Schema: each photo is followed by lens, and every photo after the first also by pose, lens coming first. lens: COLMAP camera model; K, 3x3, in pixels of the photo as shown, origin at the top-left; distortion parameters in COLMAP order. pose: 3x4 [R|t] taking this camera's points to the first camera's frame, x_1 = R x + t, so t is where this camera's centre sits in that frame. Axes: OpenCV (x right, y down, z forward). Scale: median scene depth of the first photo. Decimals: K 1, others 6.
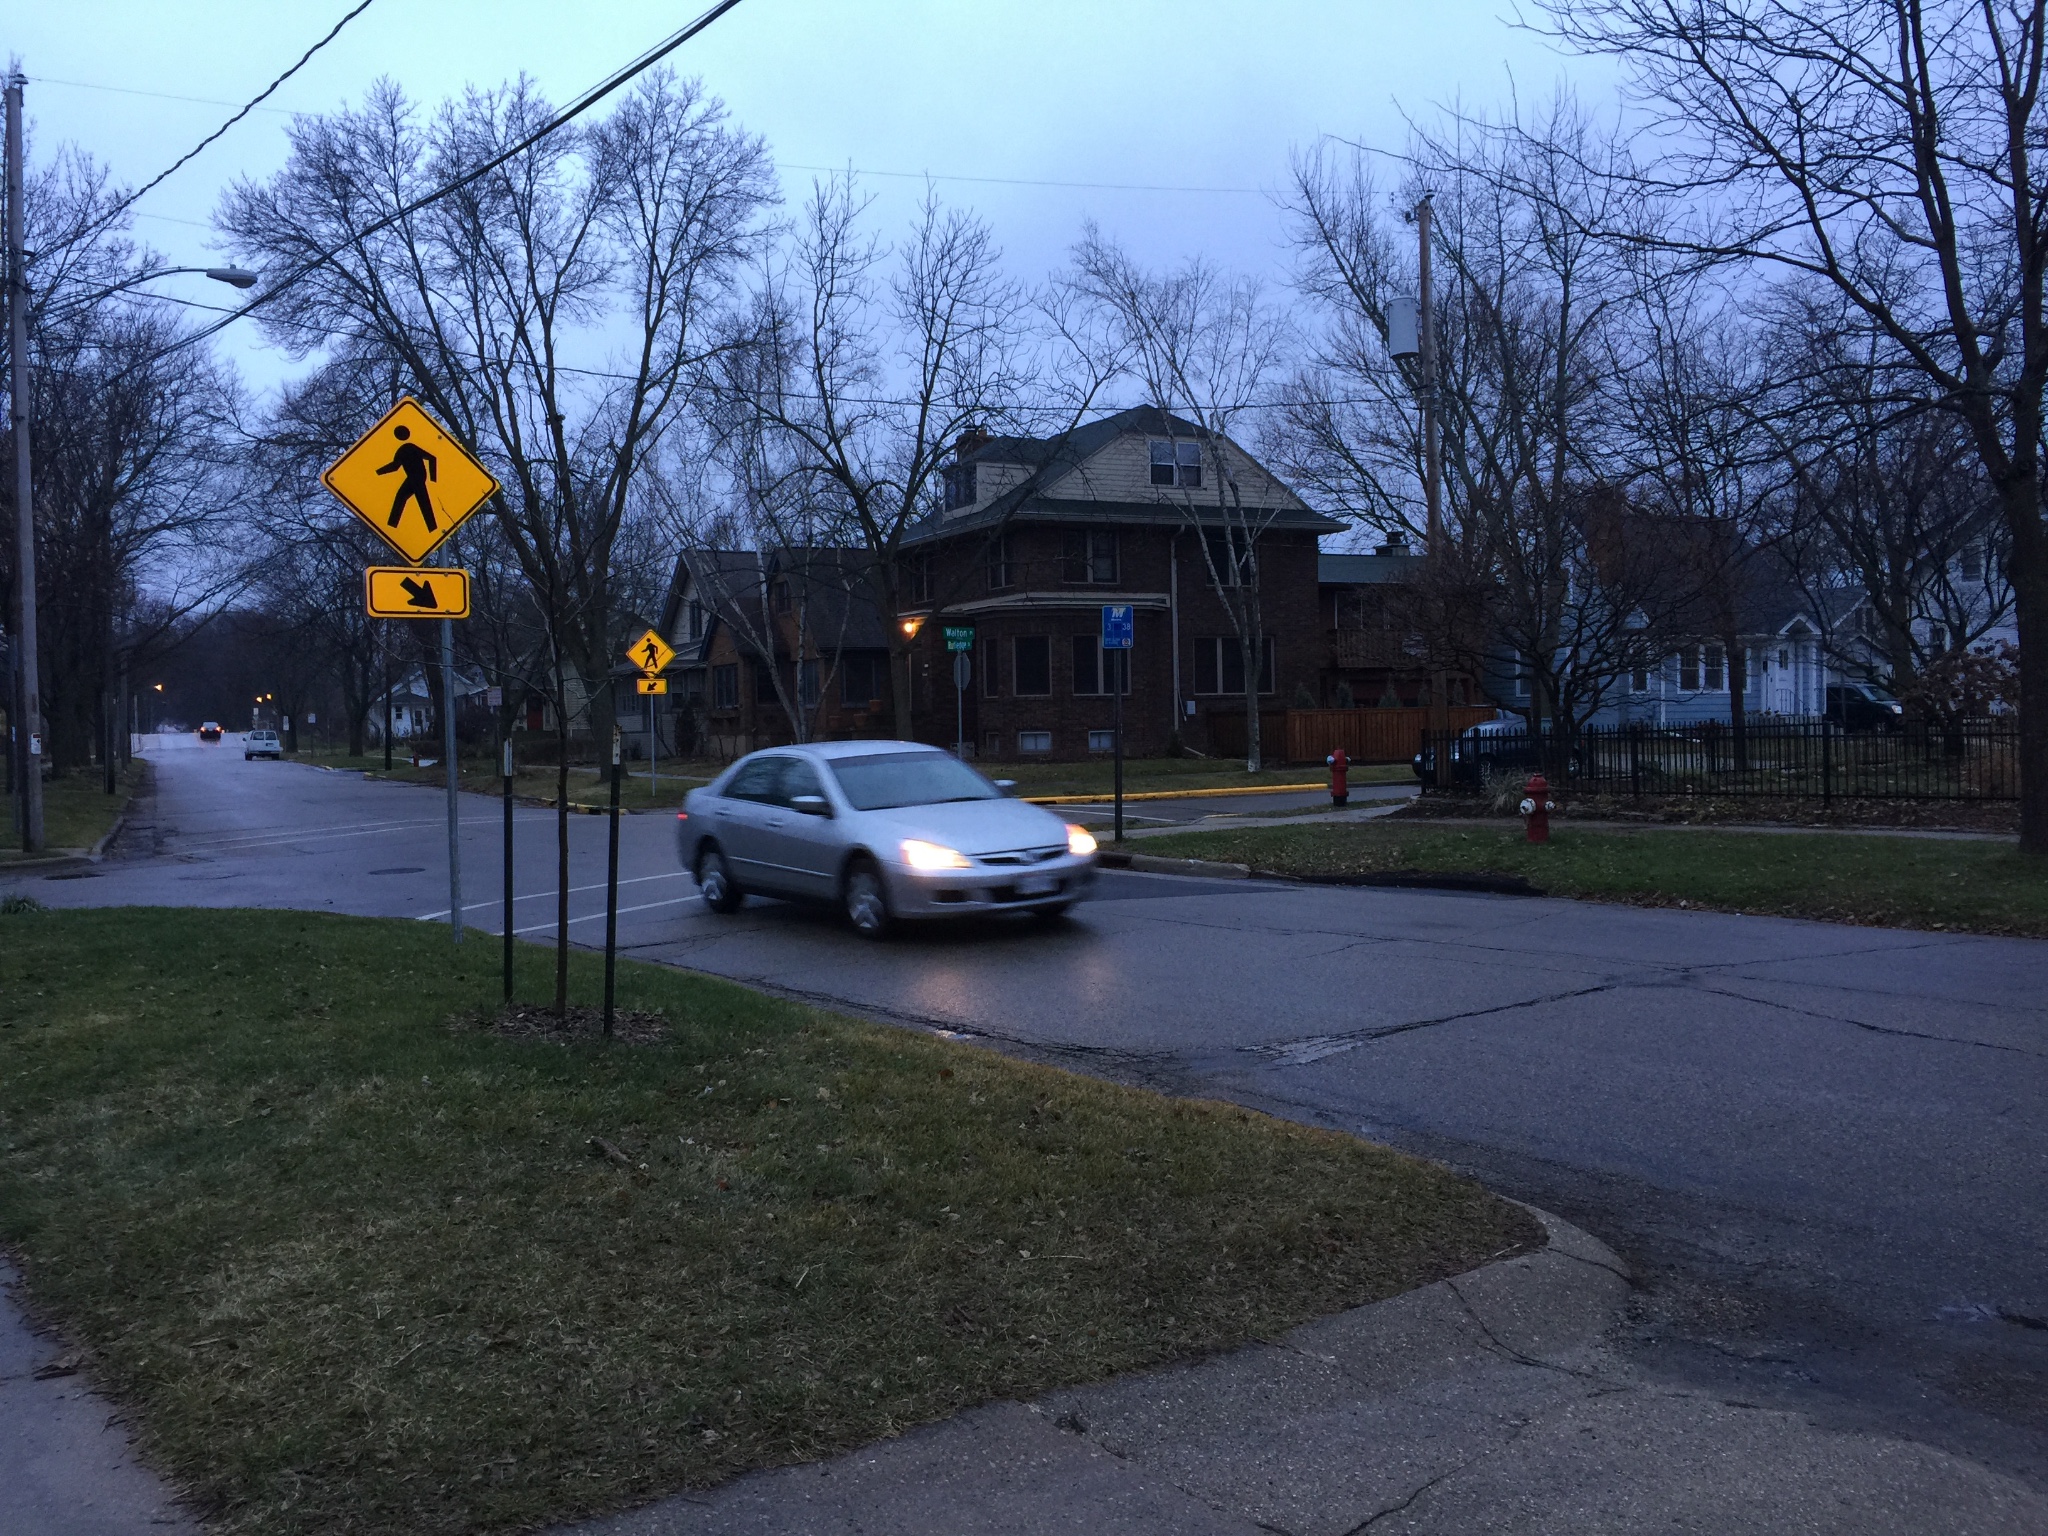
lens RADIAL K [[1742.8, 0, 1026.4], [0, 1742.8, 728.9], [0, 0, 1]] dist [0.085742, -0.108556]
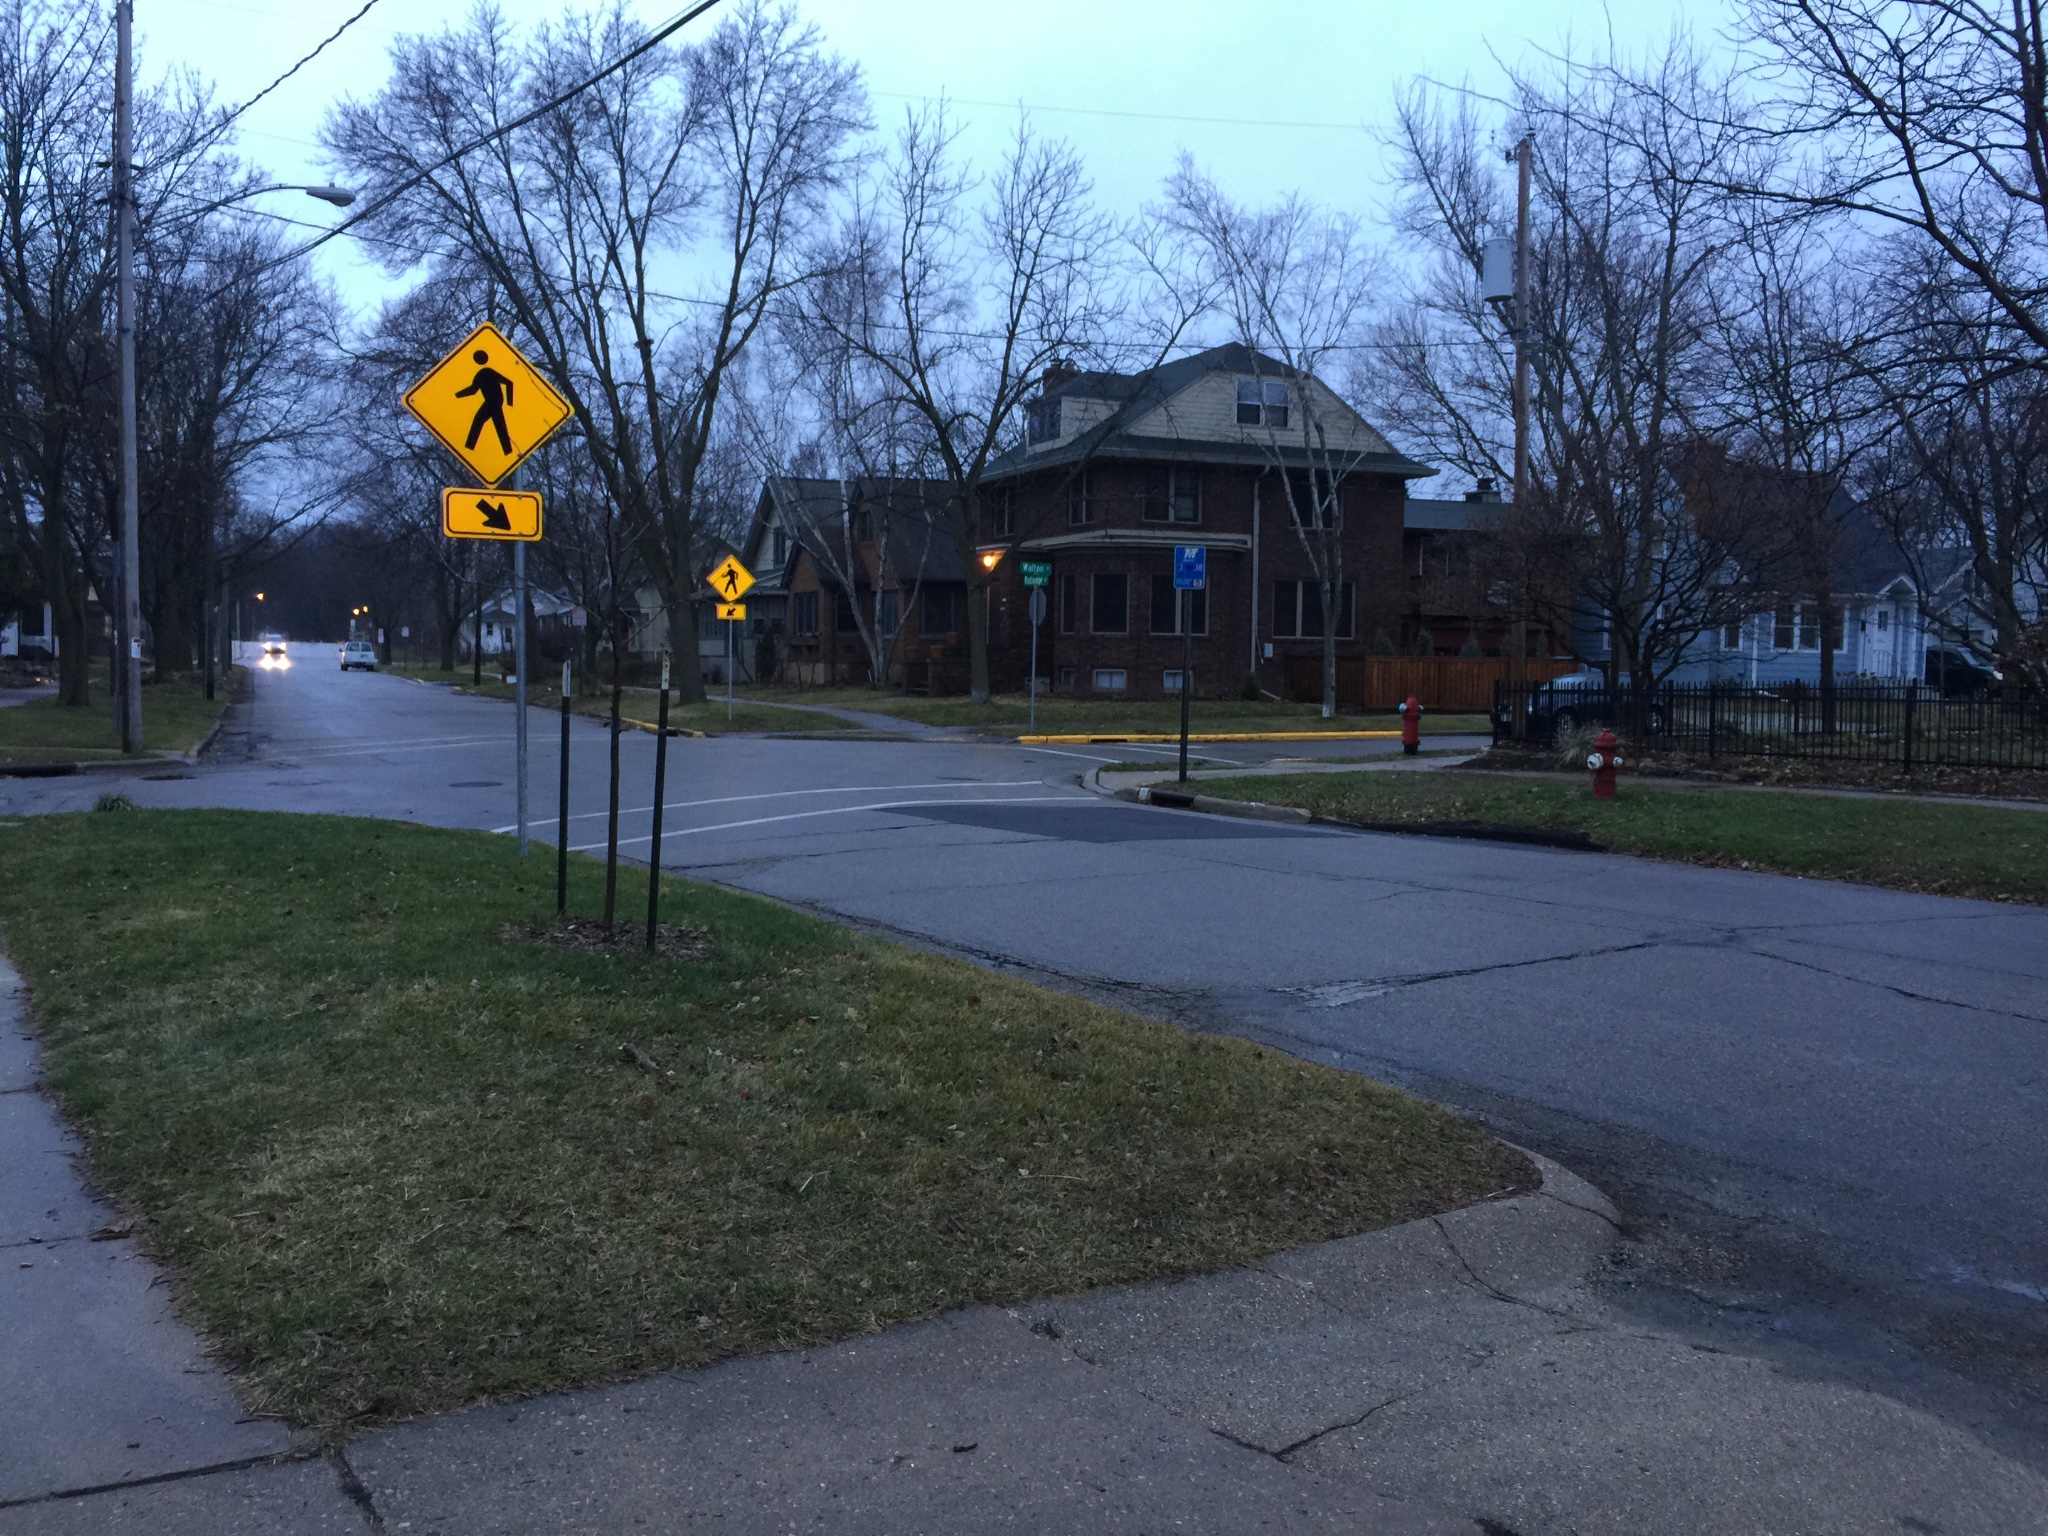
lens RADIAL K [[1746.0, 0, 1023.8], [0, 1746.0, 726.9], [0, 0, 1]] dist [0.086987, -0.114197]
pose [[0.998224, 0.035192, -0.048062, 0.006317], [-0.033452, 0.998772, 0.036542, -0.000568], [0.049289, -0.034869, 0.998176, -0.005259]]
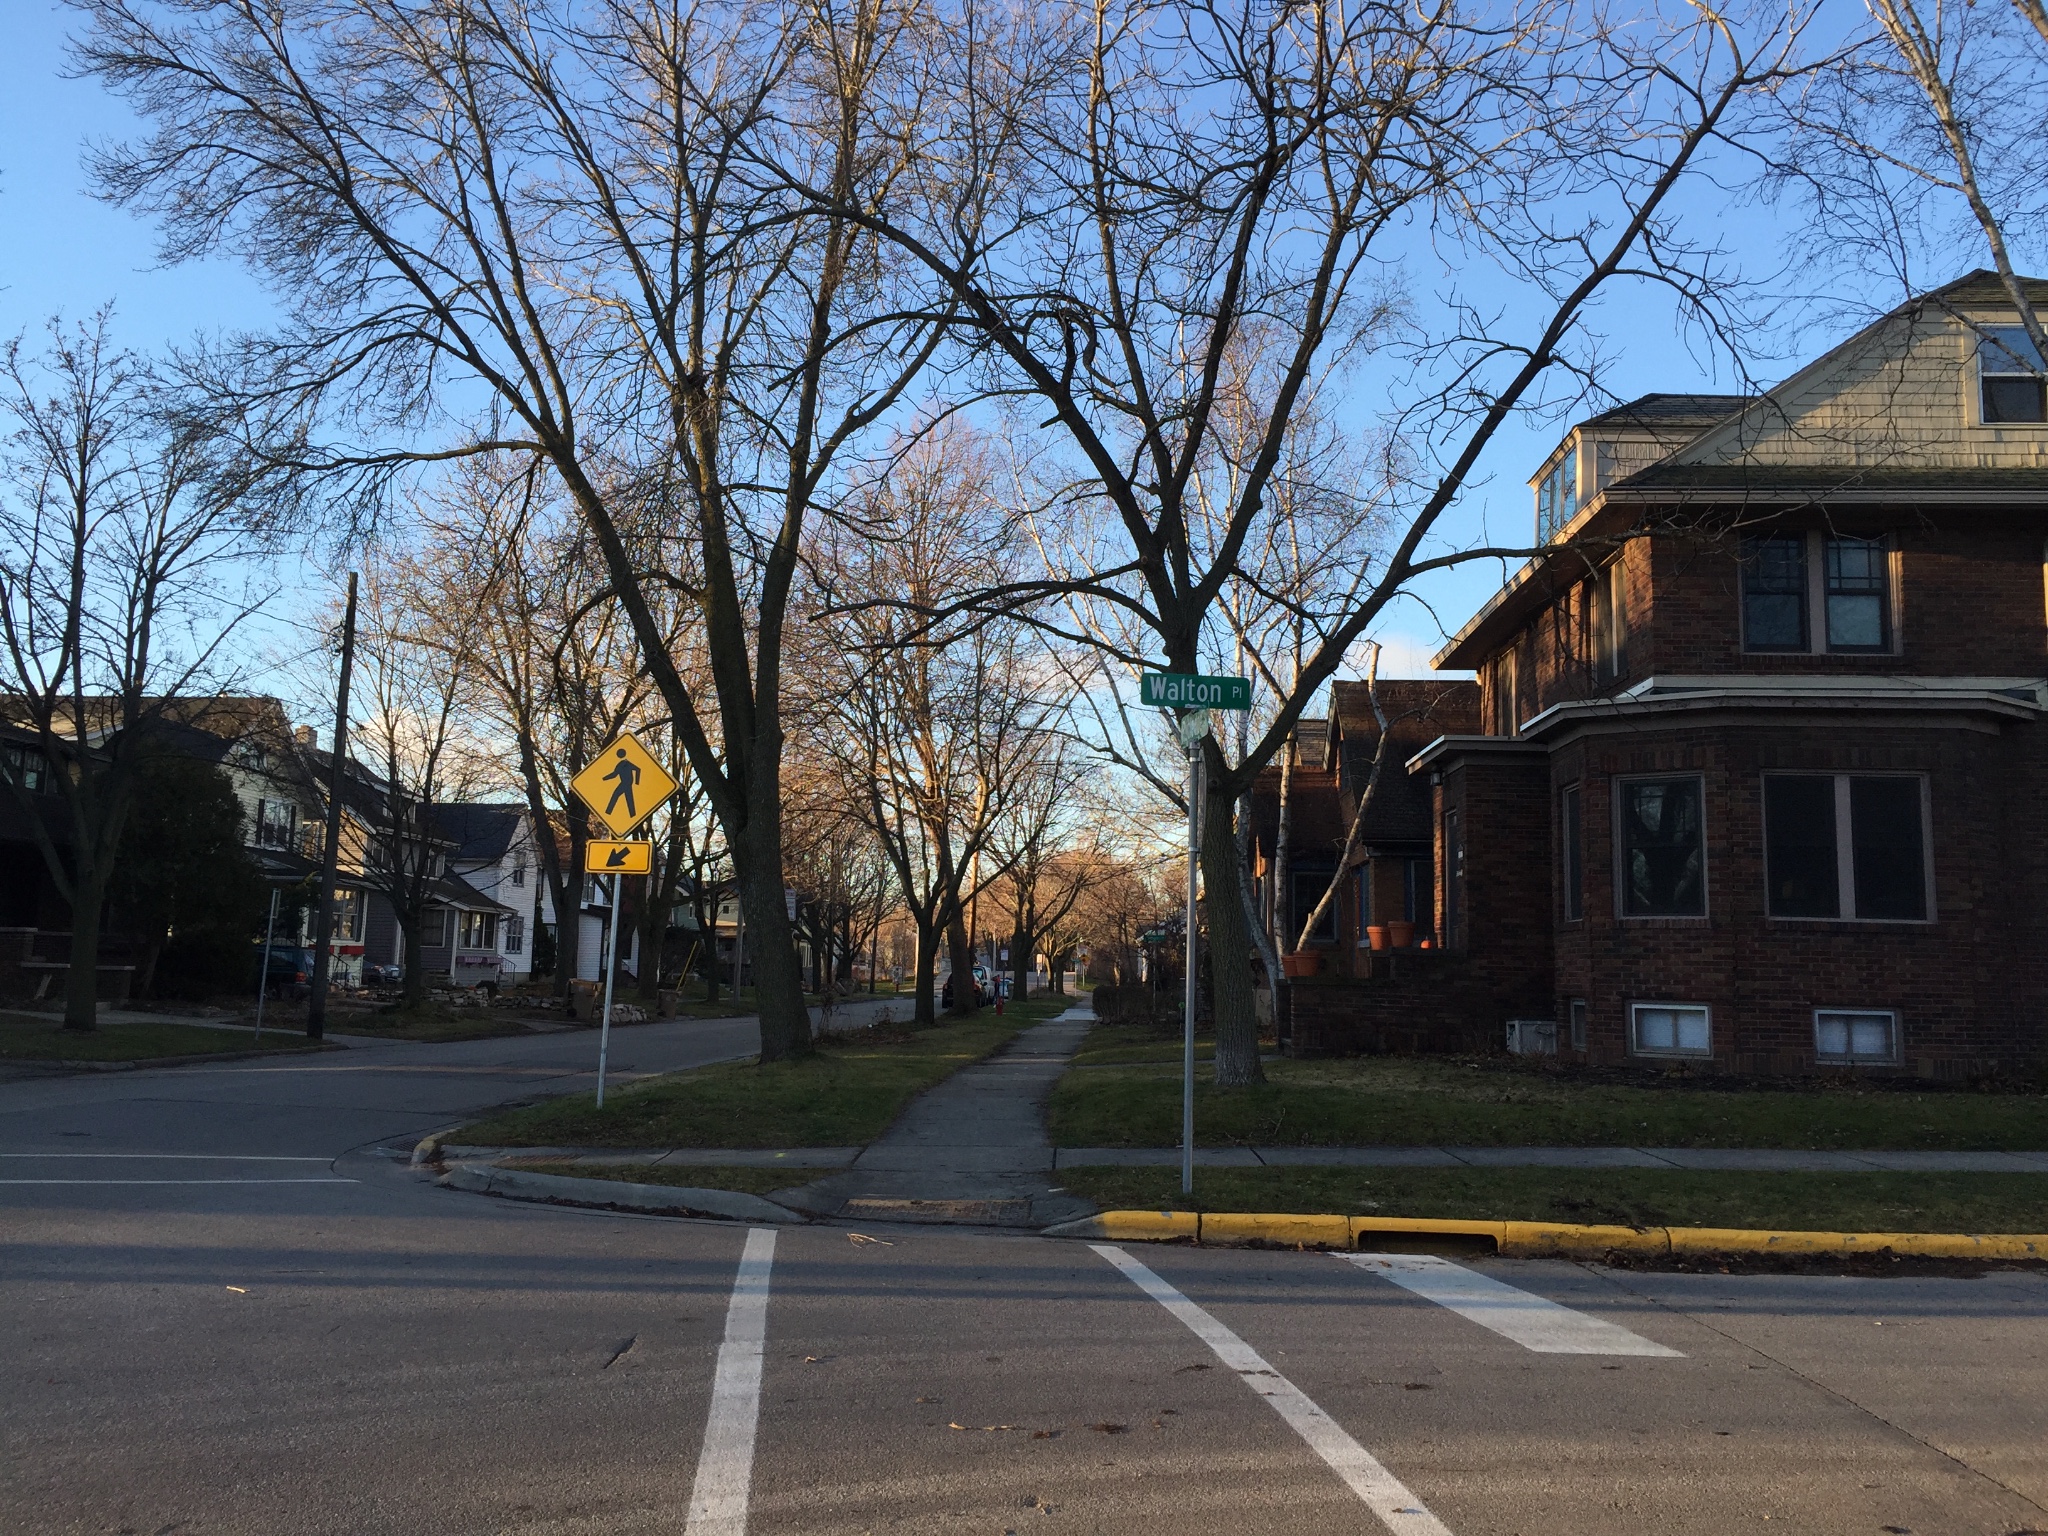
lens RADIAL K [[1742.8, 0, 1026.4], [0, 1742.8, 728.9], [0, 0, 1]] dist [0.085742, -0.108556]
pose [[0.873550, -0.027580, -0.485953, 0.102908], [-0.041413, 0.990562, -0.130663, -0.002822], [0.484970, 0.134265, 0.864163, 0.729957]]
